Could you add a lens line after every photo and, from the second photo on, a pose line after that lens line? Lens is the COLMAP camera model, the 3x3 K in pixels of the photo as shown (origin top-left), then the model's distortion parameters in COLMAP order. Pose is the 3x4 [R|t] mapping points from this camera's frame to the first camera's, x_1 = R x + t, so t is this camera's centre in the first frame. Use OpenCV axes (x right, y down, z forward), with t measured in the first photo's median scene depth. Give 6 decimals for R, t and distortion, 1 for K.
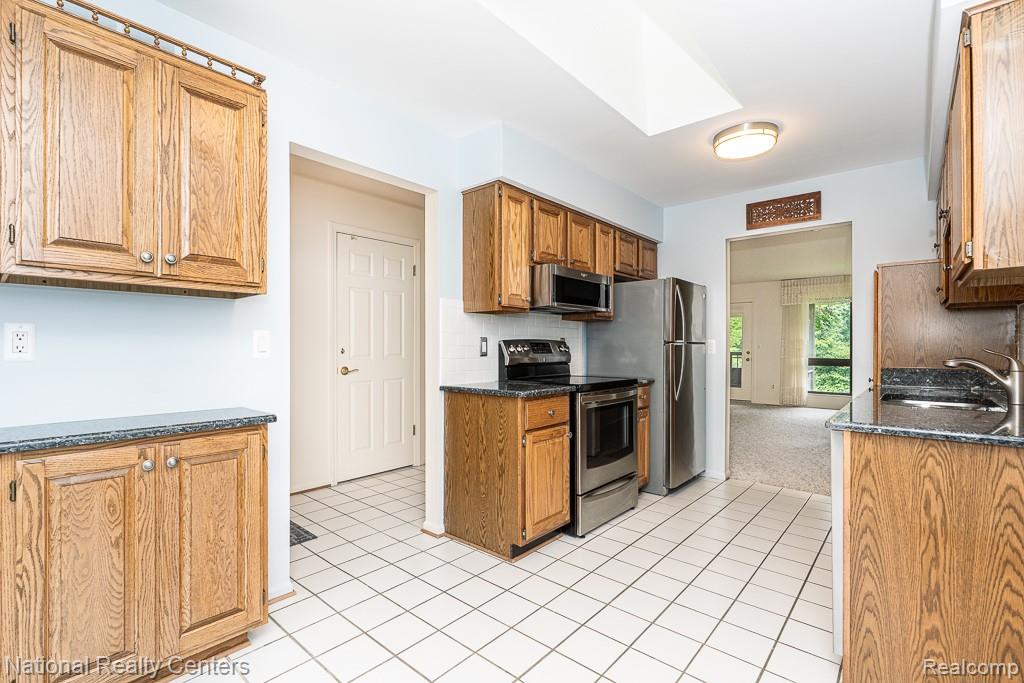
lens RADIAL K [[465.6, 0, 510.1], [0, 465.6, 350.1], [0, 0, 1]] dist [-0.005407, 0.000782]
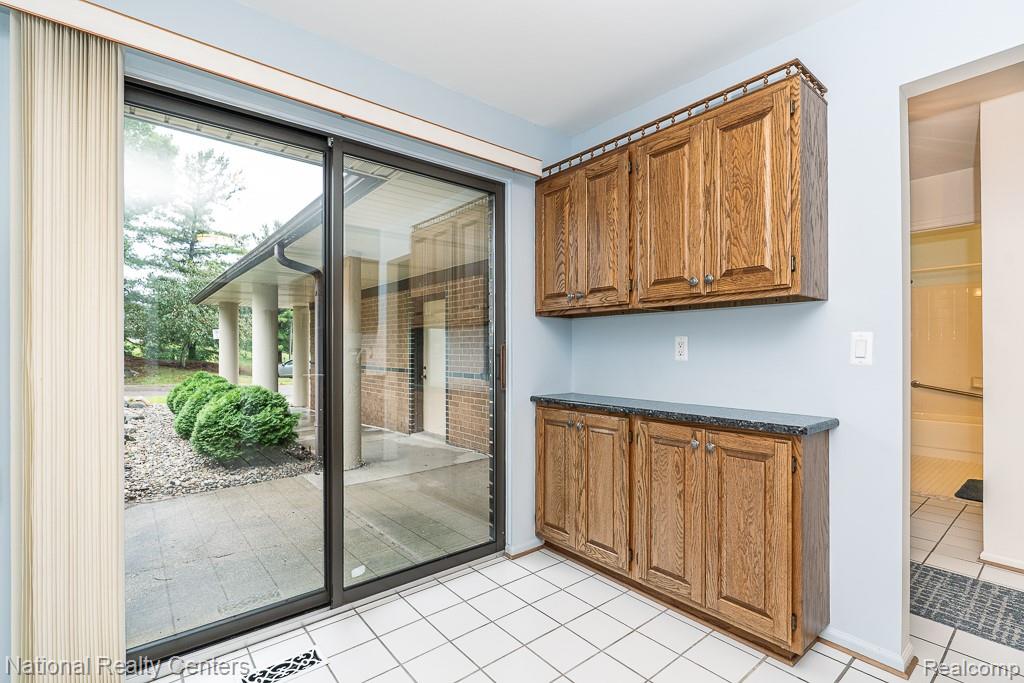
lens RADIAL K [[465.6, 0, 514.7], [0, 465.6, 344.2], [0, 0, 1]] dist [-0.005407, 0.000782]
pose [[-0.162935, -0.006022, -0.986618, 0.848078], [0.003022, 0.999974, -0.006603, -0.031416], [0.986632, -0.004058, -0.162913, 1.078227]]
